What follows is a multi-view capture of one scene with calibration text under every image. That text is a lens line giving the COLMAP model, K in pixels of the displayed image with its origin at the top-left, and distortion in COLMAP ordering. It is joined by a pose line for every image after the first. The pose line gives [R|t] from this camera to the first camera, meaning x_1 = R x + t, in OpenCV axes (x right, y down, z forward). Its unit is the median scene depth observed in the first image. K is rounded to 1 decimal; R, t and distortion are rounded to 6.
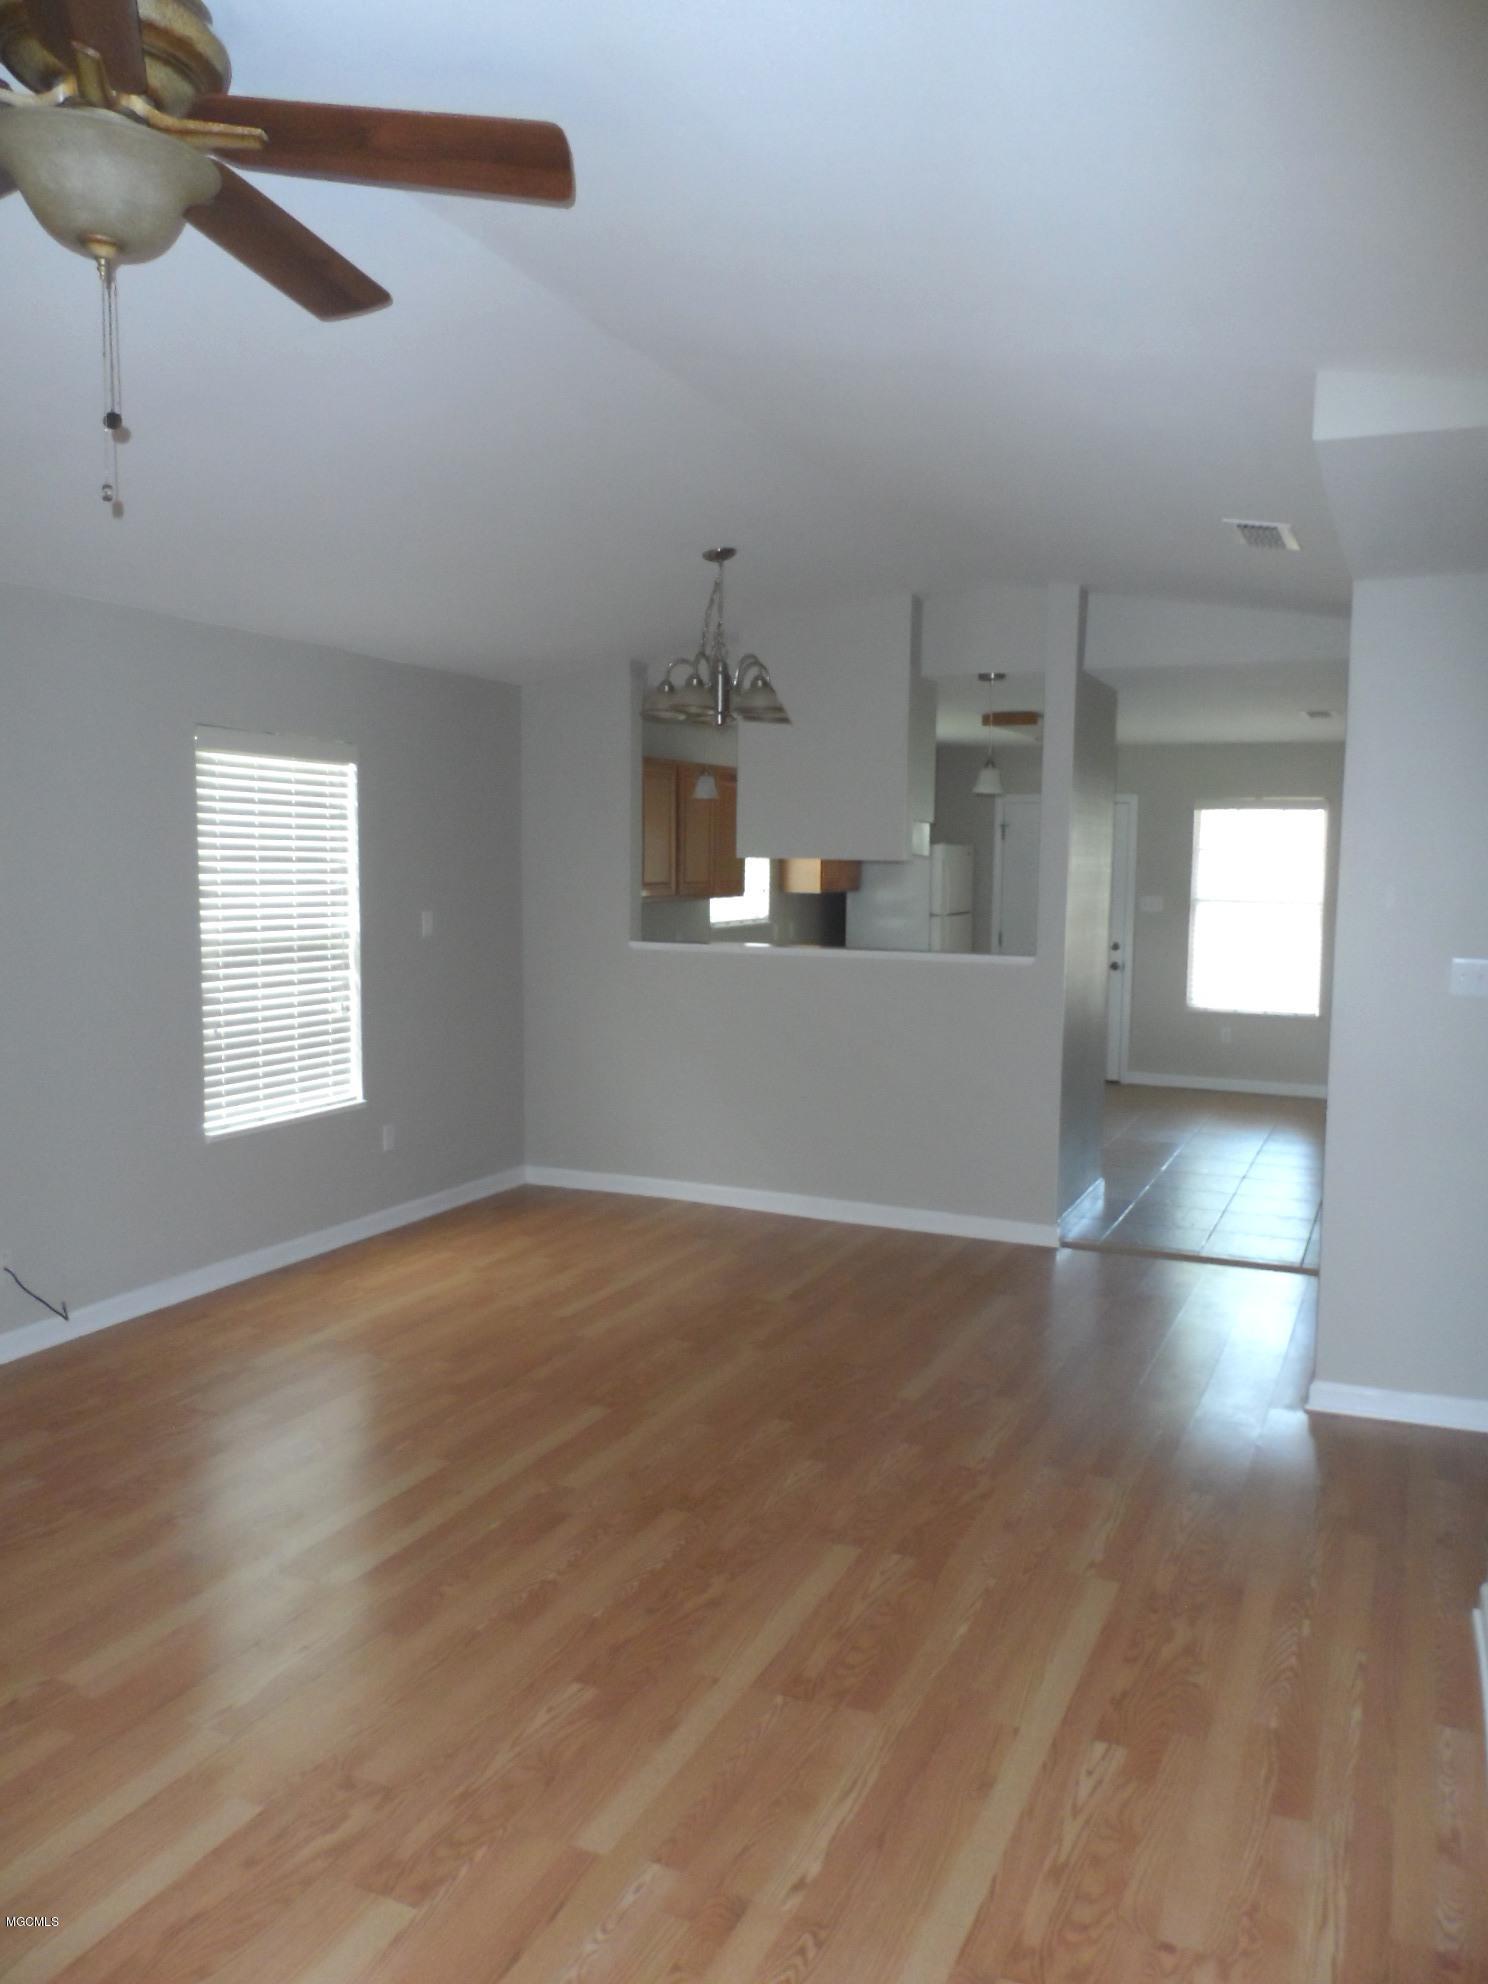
lens RADIAL K [[1531.1, 0, 749.3], [0, 1531.1, 1003.4], [0, 0, 1]] dist [-0.000961, 0.005665]
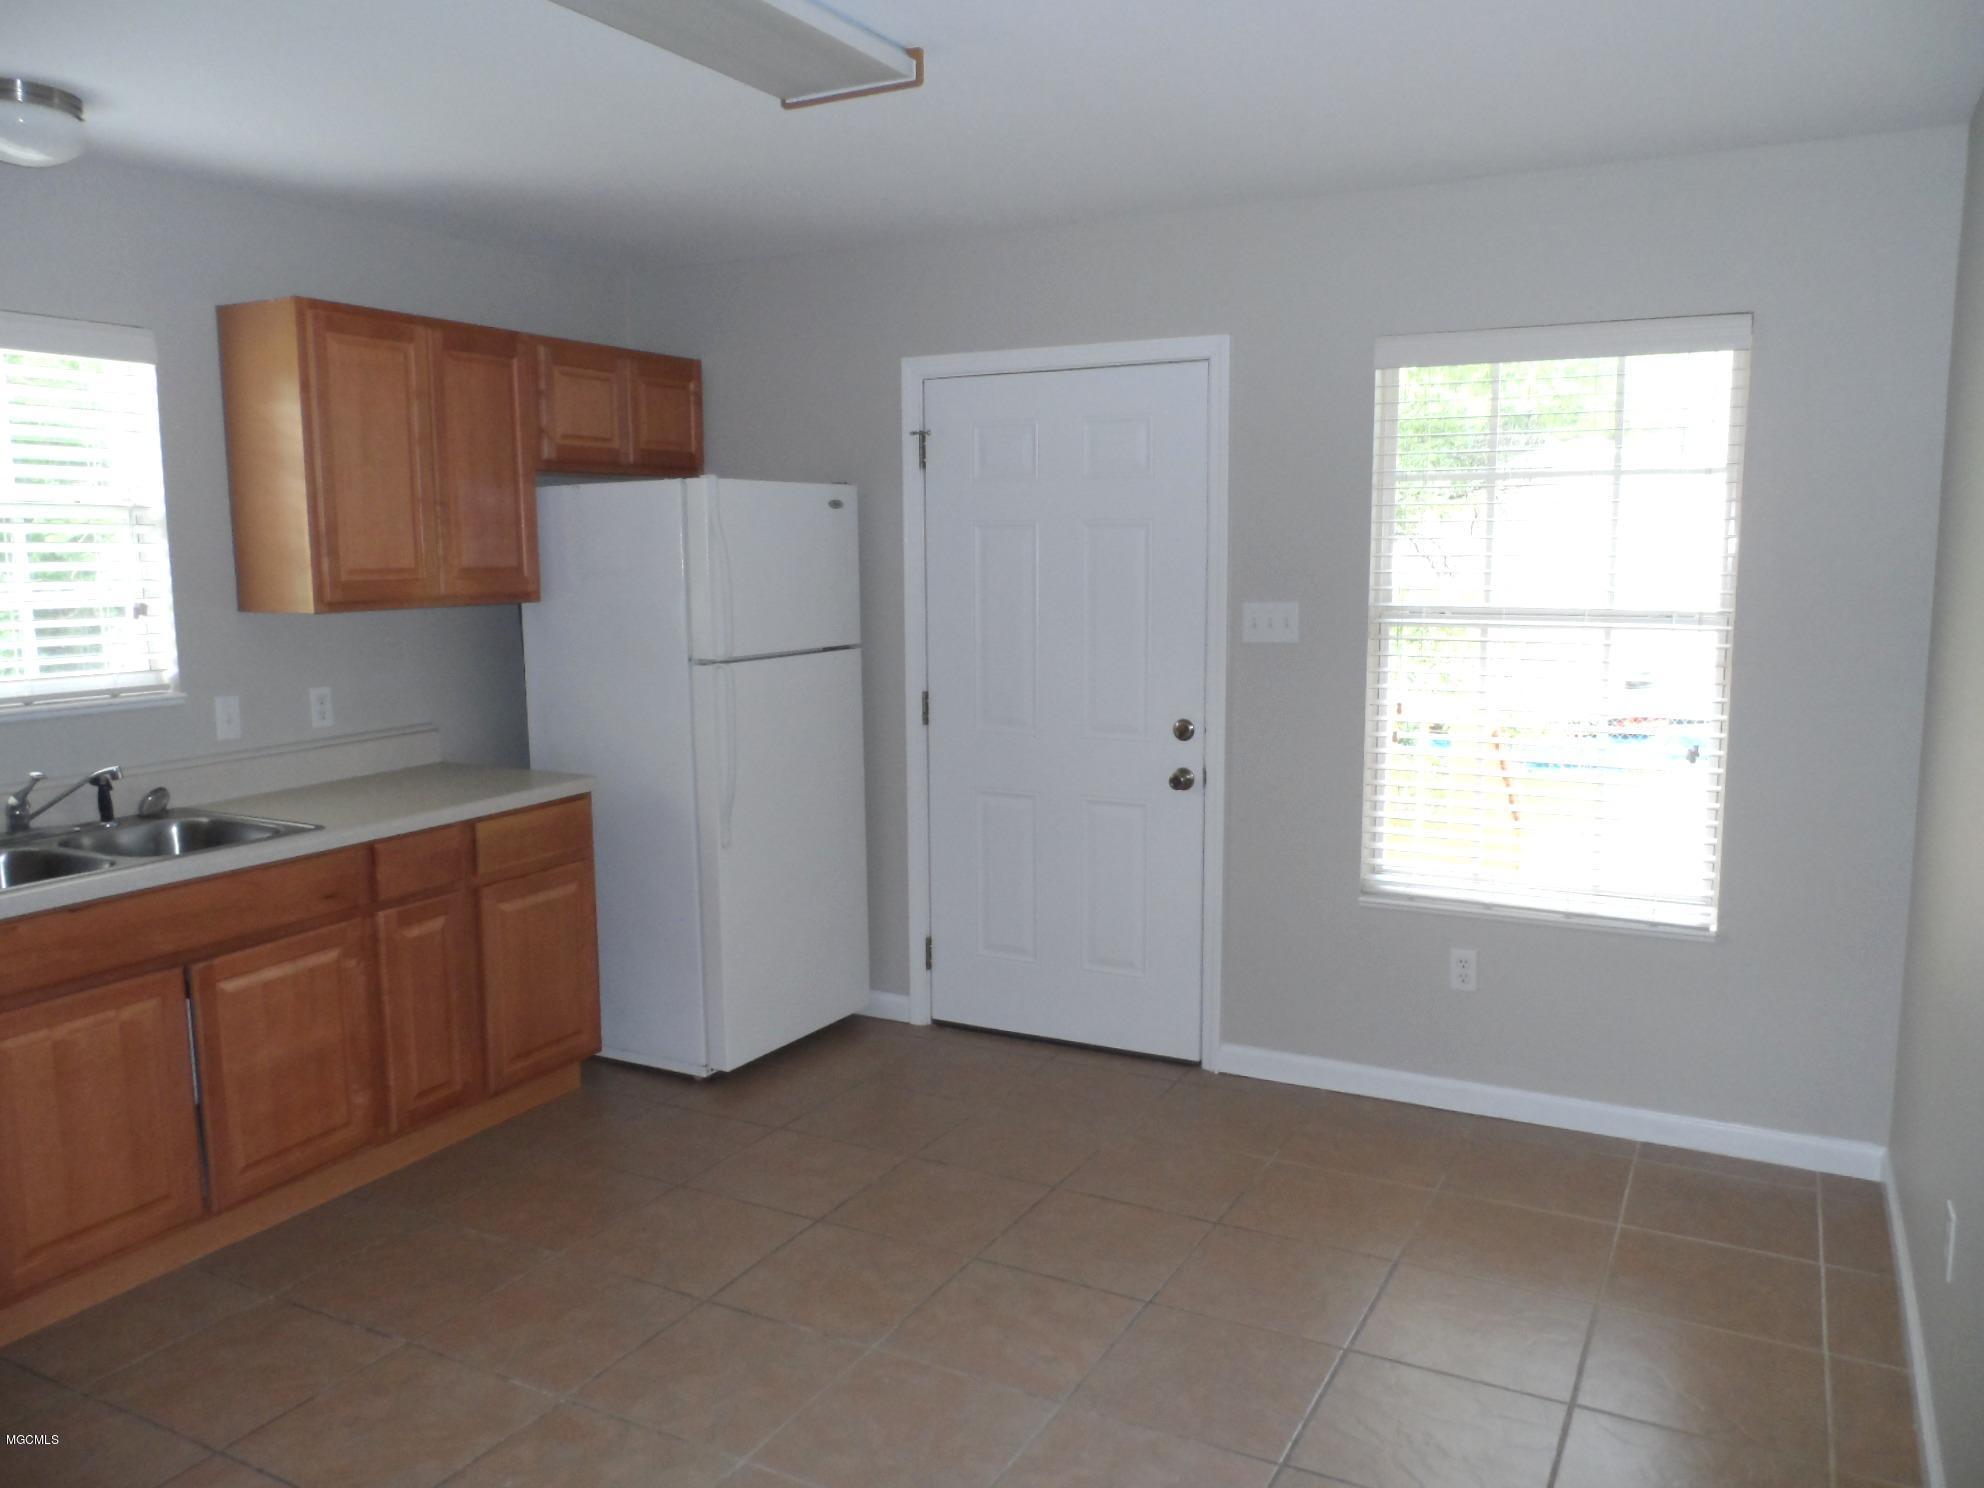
lens RADIAL K [[1501.5, 0, 987.5], [0, 1501.5, 743.6], [0, 0, 1]] dist [-0.011680, 0.008929]
pose [[0.997086, -0.009104, -0.075743, 0.218271], [0.011721, 0.999347, 0.034180, -0.047670], [0.075382, -0.034968, 0.996541, 0.611441]]
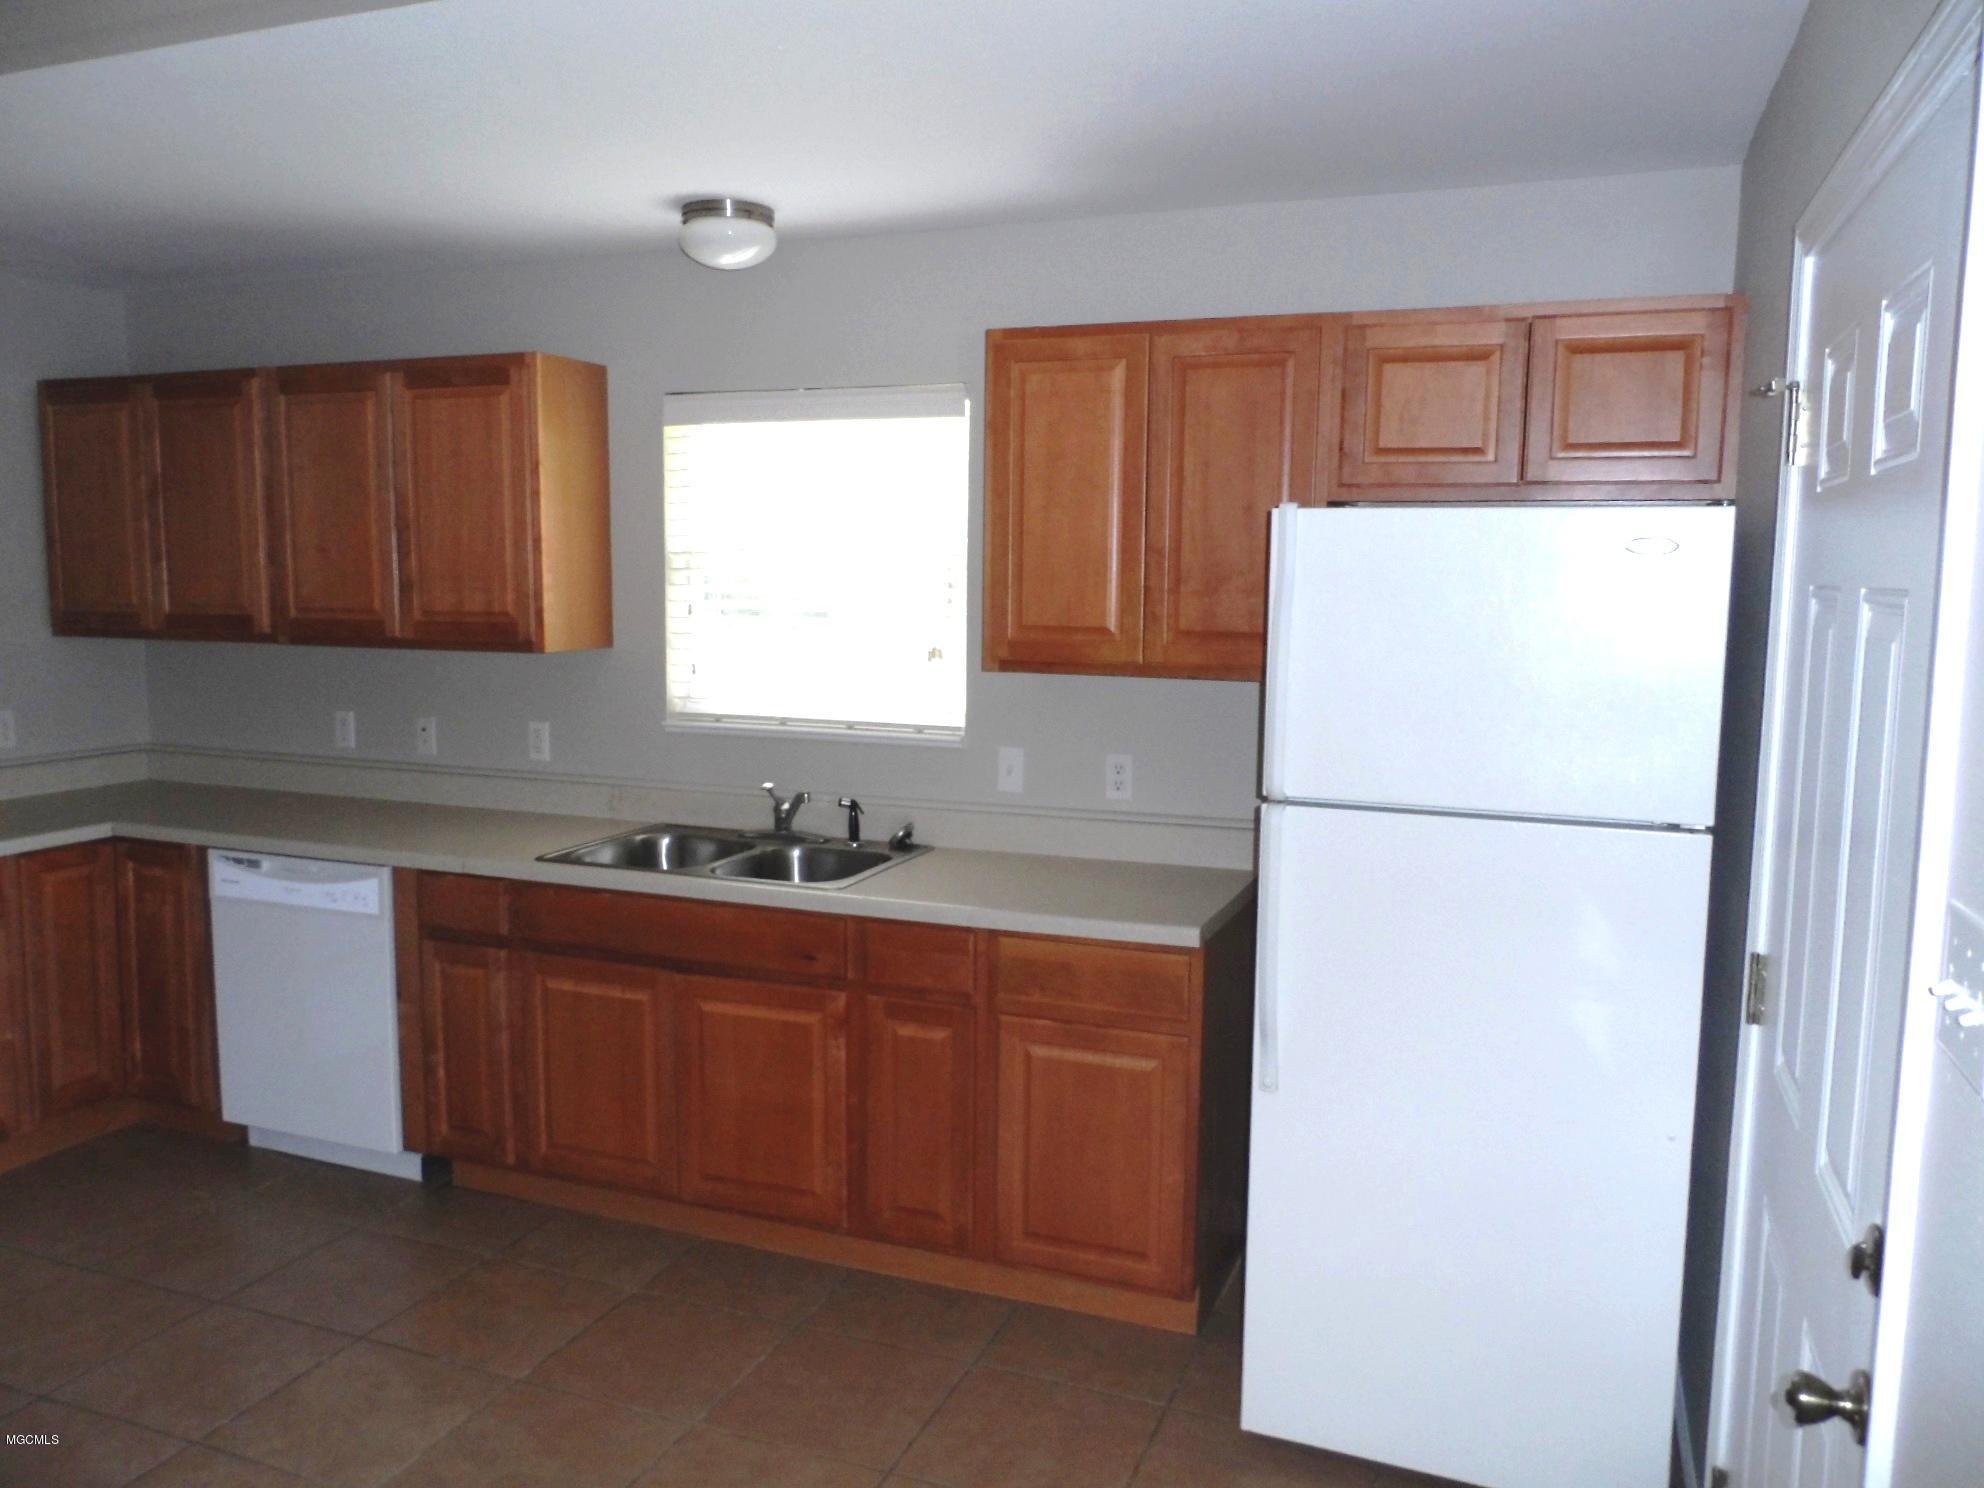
lens RADIAL K [[1501.5, 0, 987.5], [0, 1501.5, 743.6], [0, 0, 1]] dist [-0.011680, 0.008929]
pose [[0.040605, 0.103879, -0.993761, 0.345896], [-0.106610, 0.989354, 0.099062, -0.080814], [0.993471, 0.101922, 0.051247, 0.902101]]
